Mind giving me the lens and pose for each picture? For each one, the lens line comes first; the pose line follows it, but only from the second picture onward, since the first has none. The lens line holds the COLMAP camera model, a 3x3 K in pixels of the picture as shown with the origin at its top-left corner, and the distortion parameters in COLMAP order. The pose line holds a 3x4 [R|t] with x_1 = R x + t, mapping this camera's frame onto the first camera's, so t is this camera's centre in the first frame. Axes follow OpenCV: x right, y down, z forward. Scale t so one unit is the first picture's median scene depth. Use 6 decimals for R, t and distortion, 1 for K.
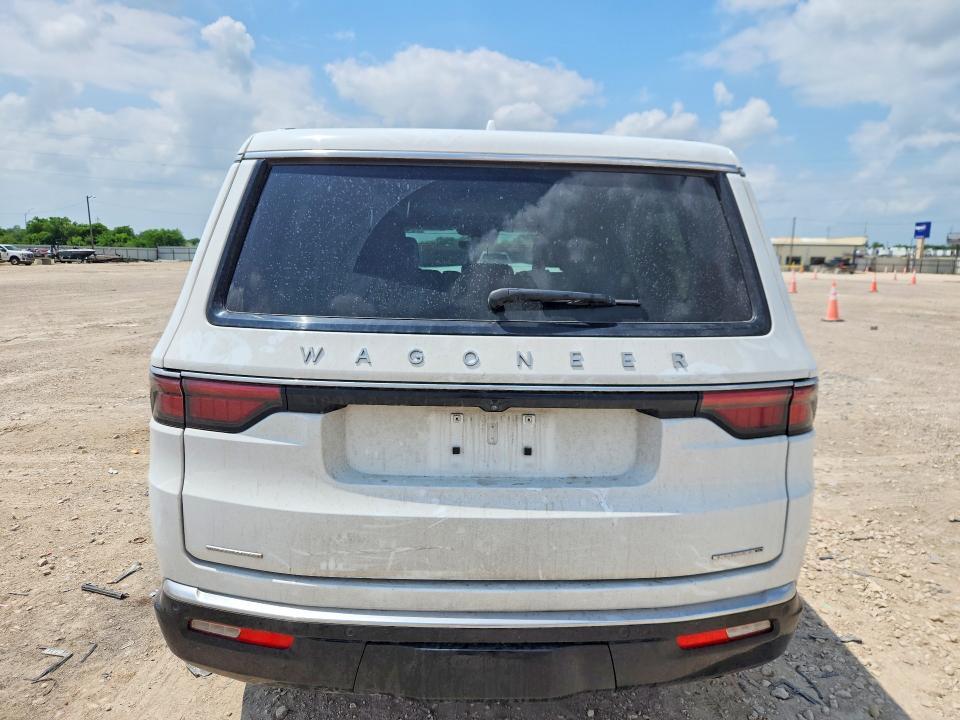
lens RADIAL K [[729.5, 0, 483.8], [0, 729.5, 353.5], [0, 0, 1]] dist [0.013795, -0.004254]
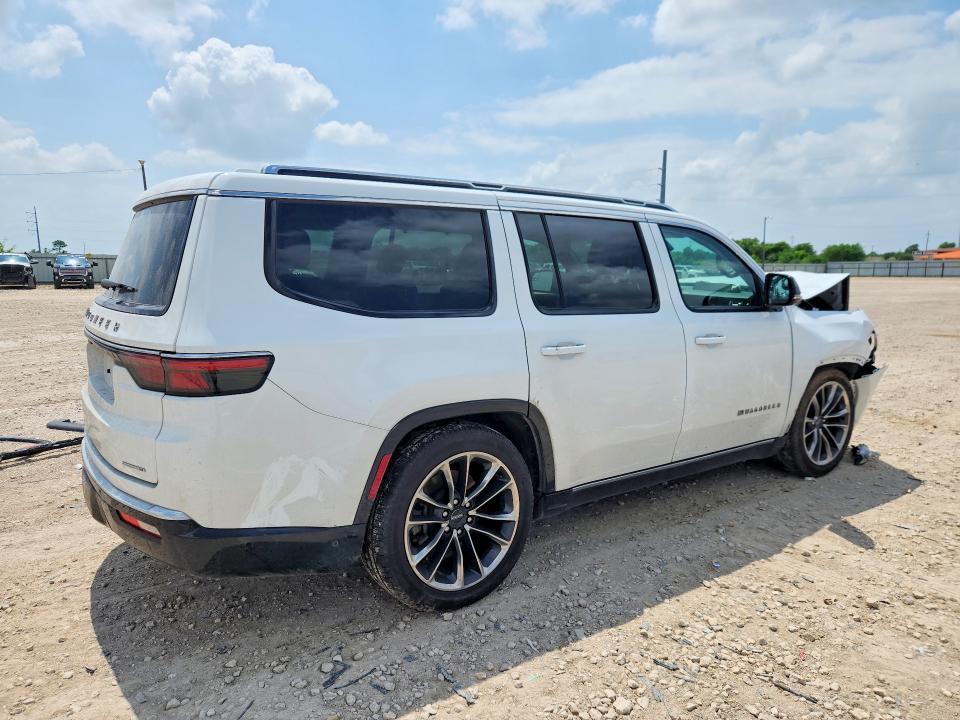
lens RADIAL K [[747.7, 0, 482.2], [0, 747.7, 354.6], [0, 0, 1]] dist [0.034015, -0.001807]
pose [[0.498392, 0.088822, -0.862390, 0.172422], [-0.107804, 0.993367, 0.040009, -0.009504], [0.860223, 0.073029, 0.504662, 0.069289]]
